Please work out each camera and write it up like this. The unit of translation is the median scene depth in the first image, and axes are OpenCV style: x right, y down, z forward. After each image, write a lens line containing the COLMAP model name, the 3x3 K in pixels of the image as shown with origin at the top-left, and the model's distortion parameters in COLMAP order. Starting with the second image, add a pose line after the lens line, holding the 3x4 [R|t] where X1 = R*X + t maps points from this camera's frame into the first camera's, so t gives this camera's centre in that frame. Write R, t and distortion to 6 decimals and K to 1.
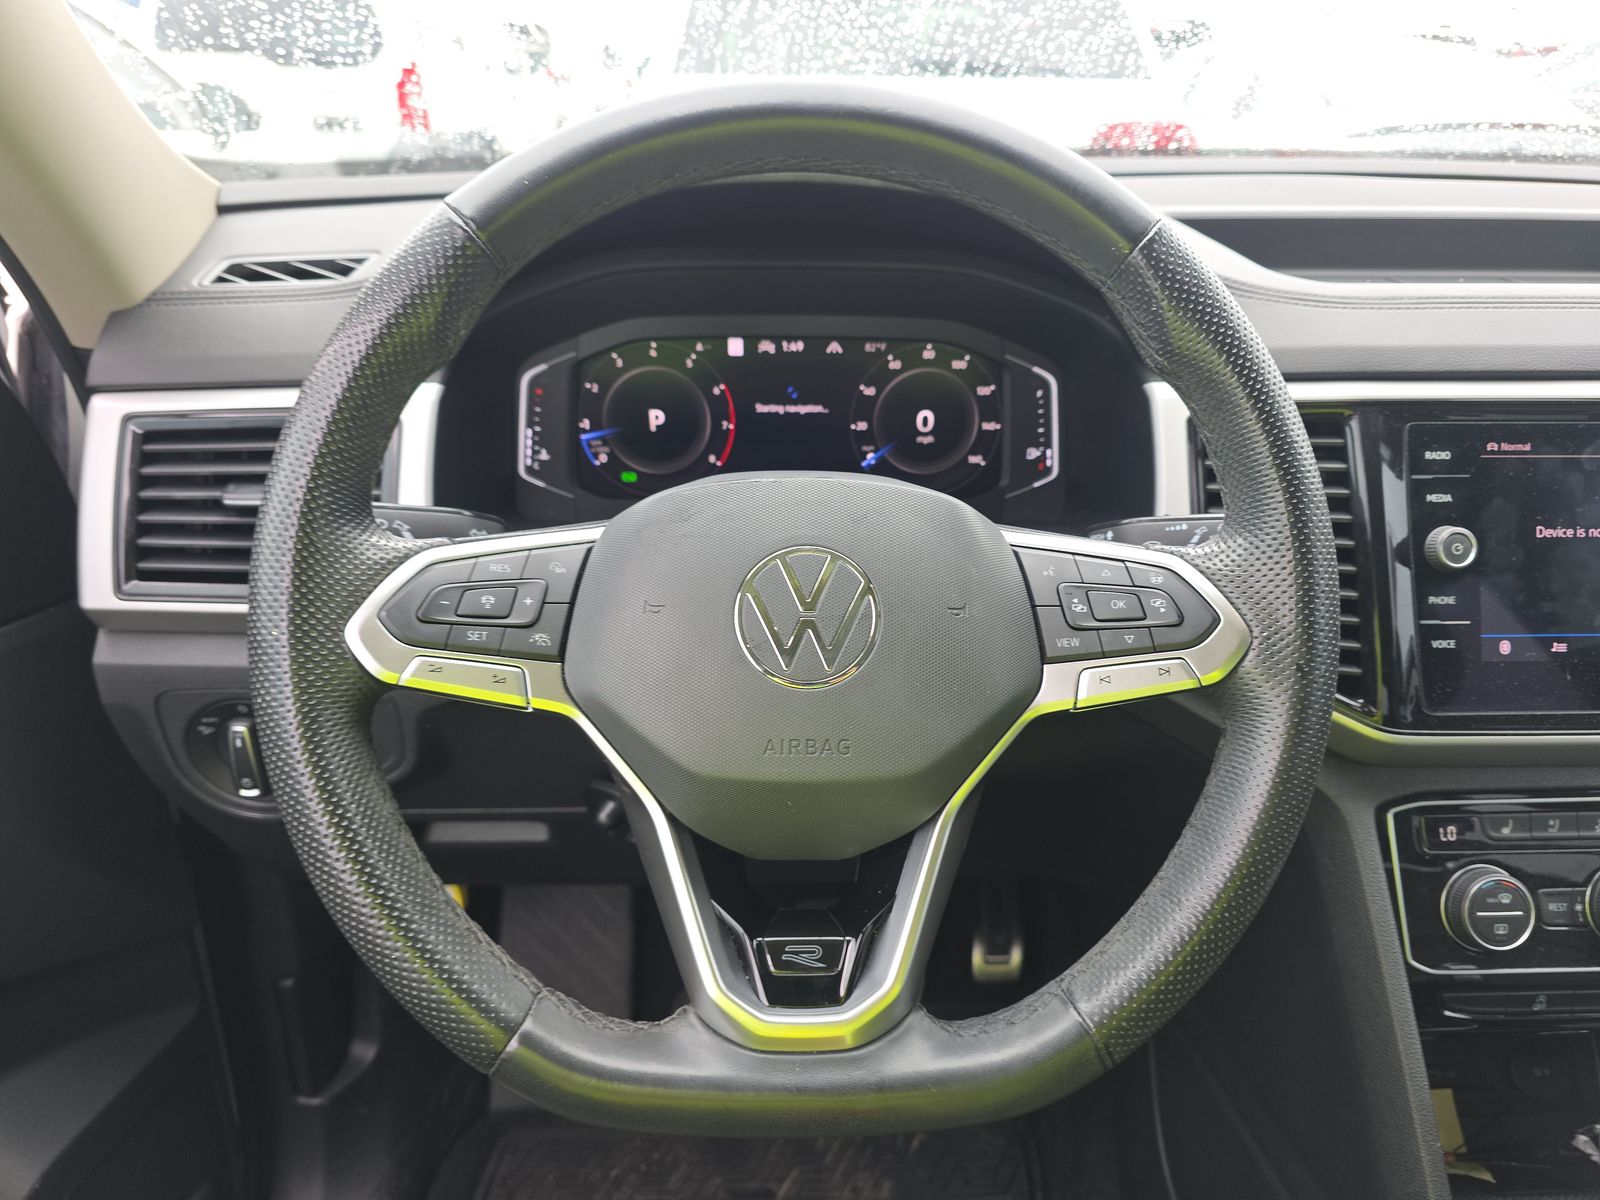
lens RADIAL K [[993.3, 0, 800.0], [0, 993.3, 600.0], [0, 0, 1]] dist [-0.003237, -0.002465]
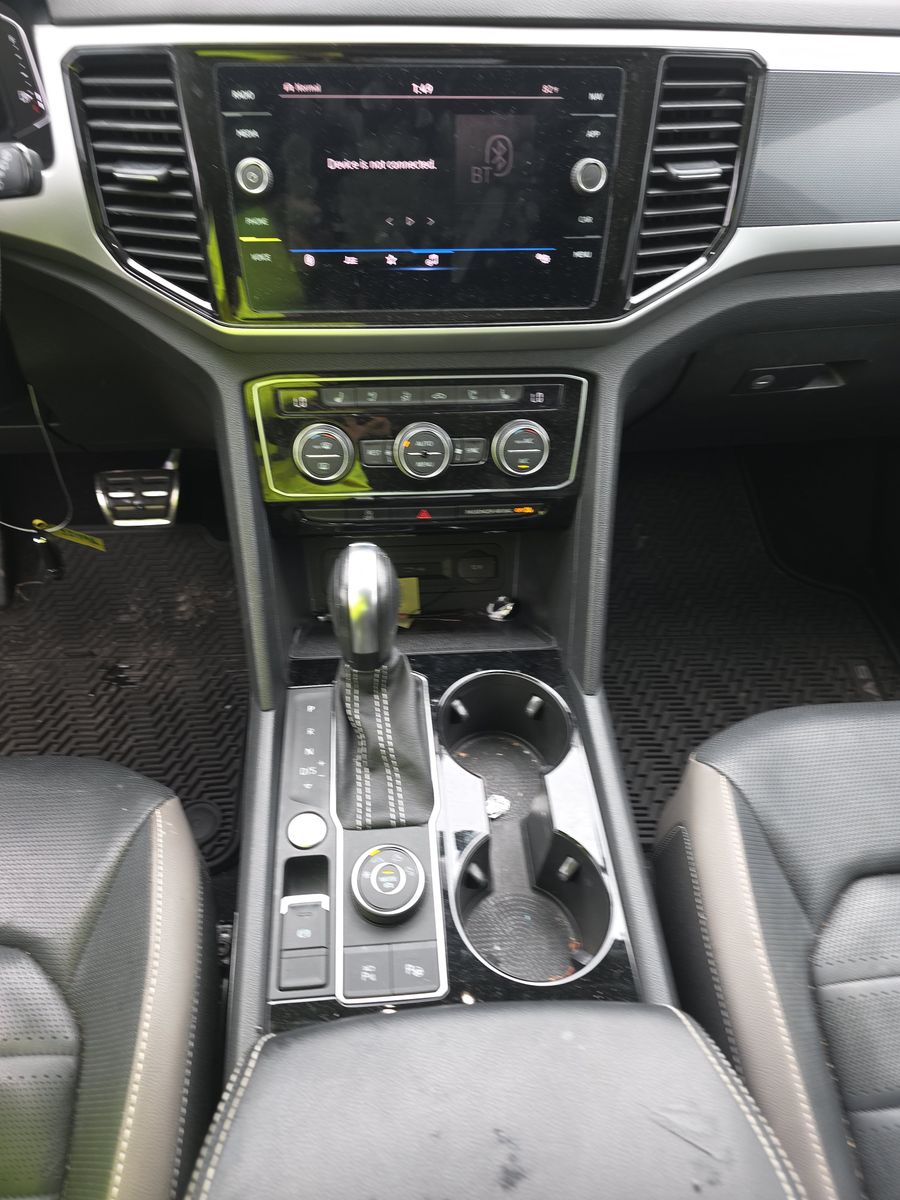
lens RADIAL K [[781.4, 0, 450.0], [0, 781.4, 600.0], [0, 0, 1]] dist [-0.000293, -0.039283]
pose [[0.999172, -0.009186, 0.039635, 0.751328], [-0.008015, 0.910642, 0.413119, 0.025284], [-0.039888, -0.413095, 0.909814, -0.141277]]
